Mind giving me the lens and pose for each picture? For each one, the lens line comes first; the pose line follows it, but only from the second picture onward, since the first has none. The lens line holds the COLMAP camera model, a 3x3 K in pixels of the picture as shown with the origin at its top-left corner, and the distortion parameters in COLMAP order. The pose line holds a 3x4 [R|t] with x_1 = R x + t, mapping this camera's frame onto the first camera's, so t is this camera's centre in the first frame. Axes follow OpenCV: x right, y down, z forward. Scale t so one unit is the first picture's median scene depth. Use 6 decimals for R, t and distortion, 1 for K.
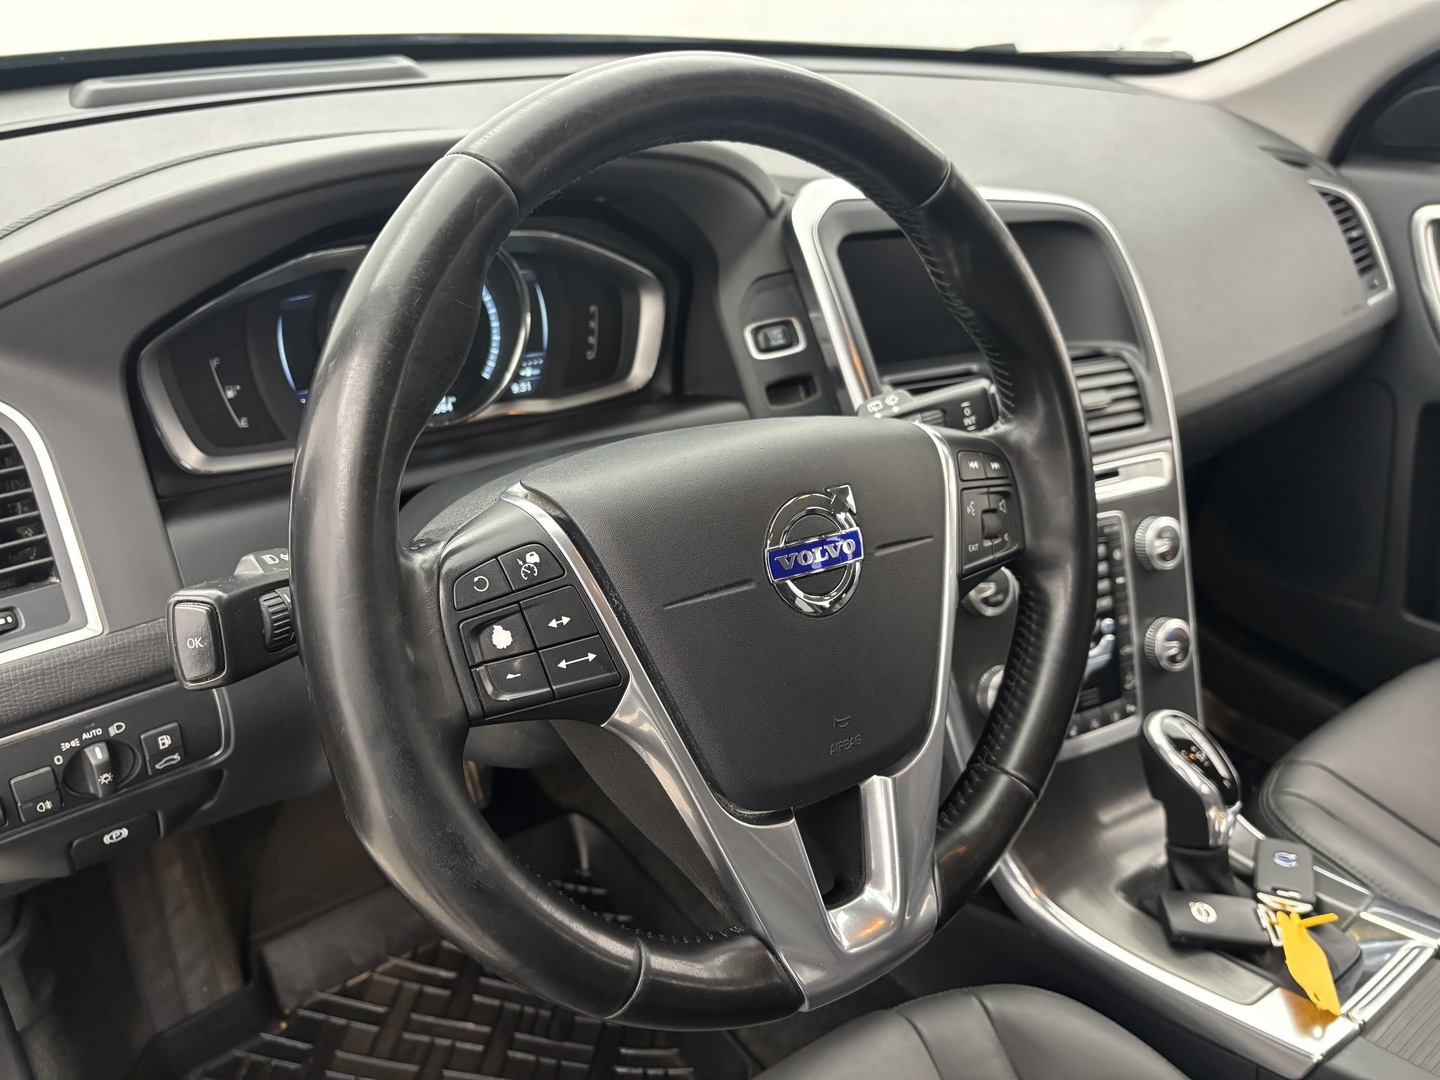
lens RADIAL K [[1109.4, 0, 709.5], [0, 1109.4, 540.2], [0, 0, 1]] dist [-0.003789, 0.002274]
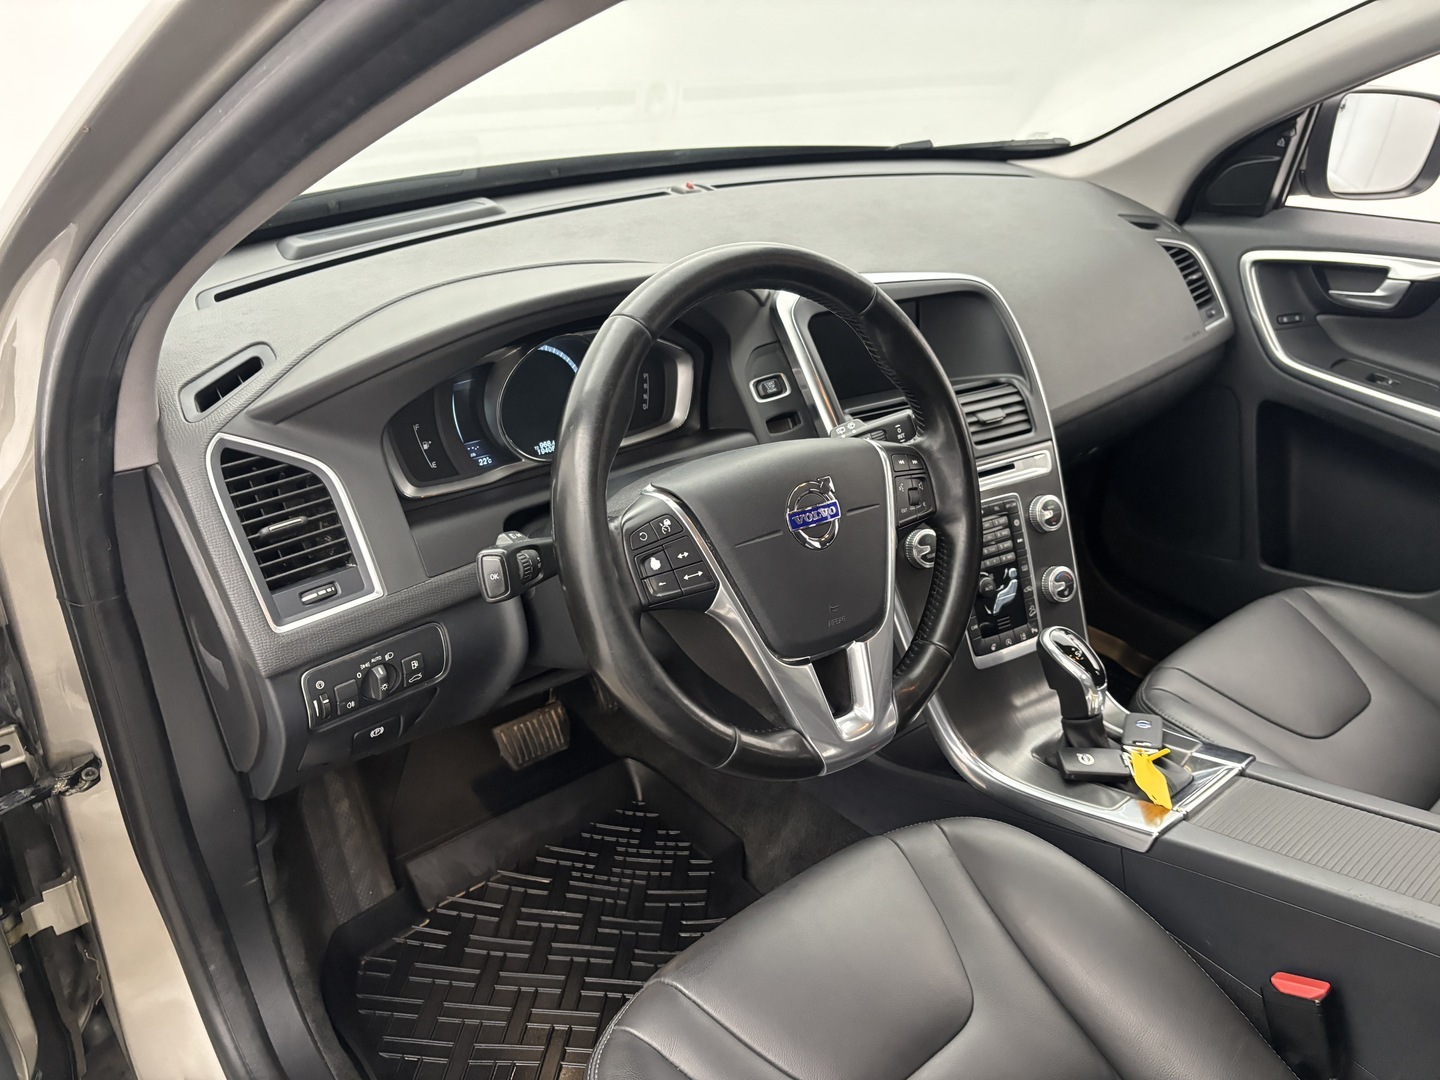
lens RADIAL K [[1079.4, 0, 715.2], [0, 1079.4, 530.9], [0, 0, 1]] dist [0.018059, -0.002356]
pose [[0.997736, -0.061358, 0.027522, -0.067141], [0.062185, 0.997605, -0.030278, 0.047768], [-0.025599, 0.031921, 0.999163, -0.439759]]
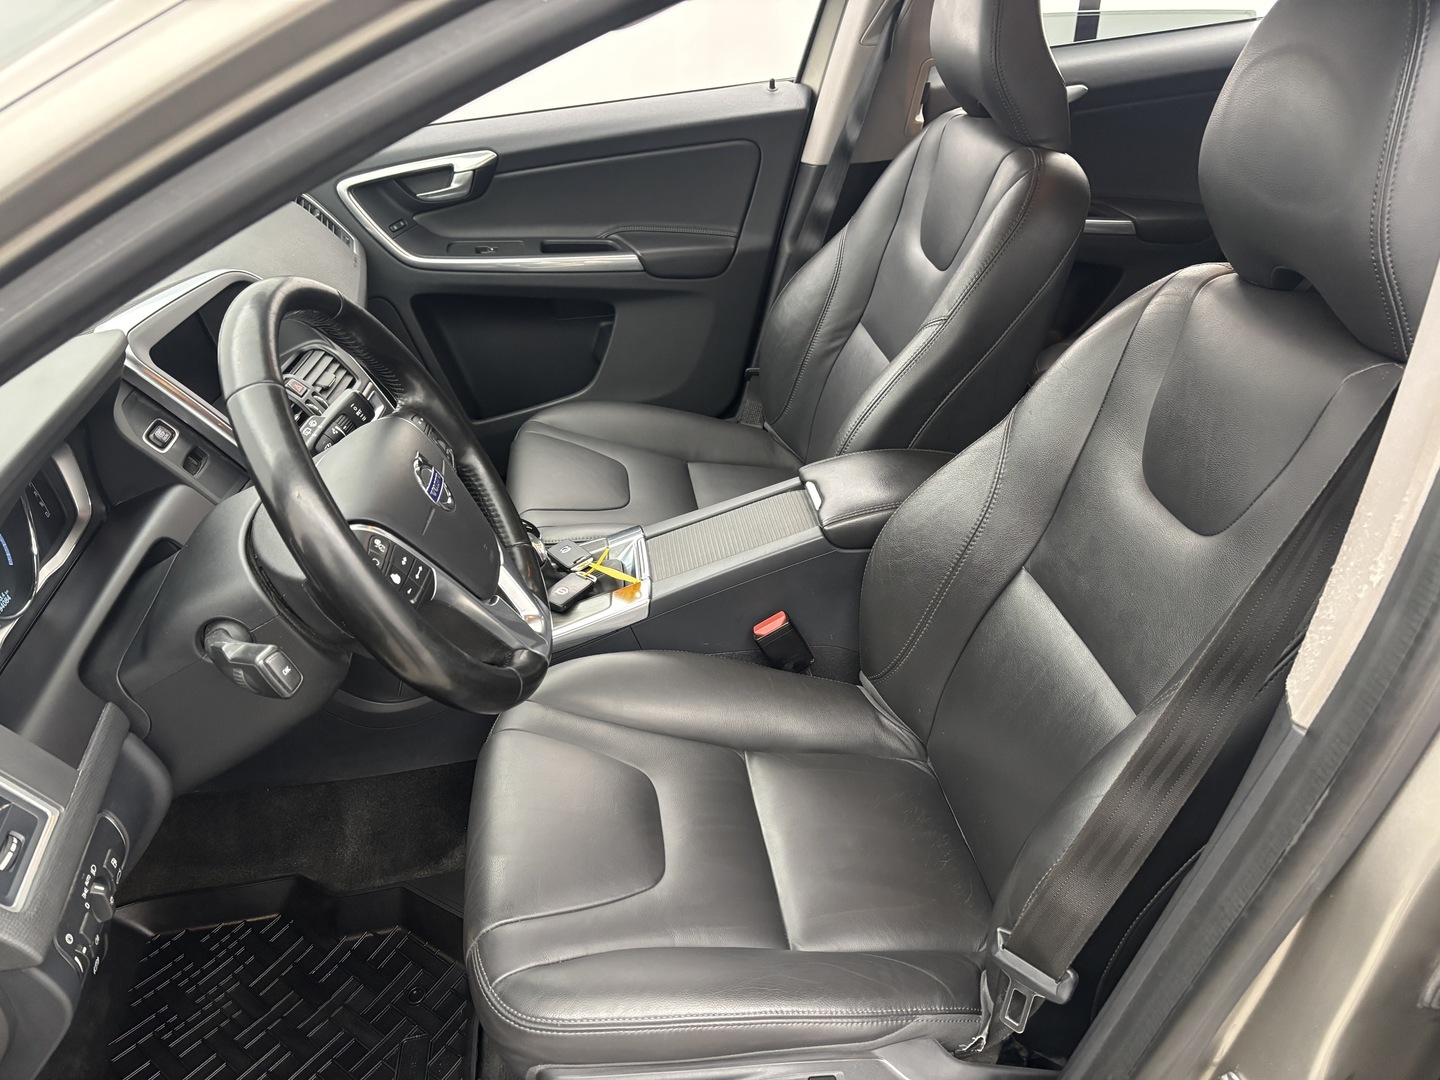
lens RADIAL K [[1079.4, 0, 715.2], [0, 1079.4, 530.9], [0, 0, 1]] dist [0.018059, -0.002356]
pose [[0.488827, -0.527369, 0.694932, -0.645226], [0.487492, 0.825742, 0.283729, -0.138389], [-0.723464, 0.200079, 0.660733, -0.406337]]
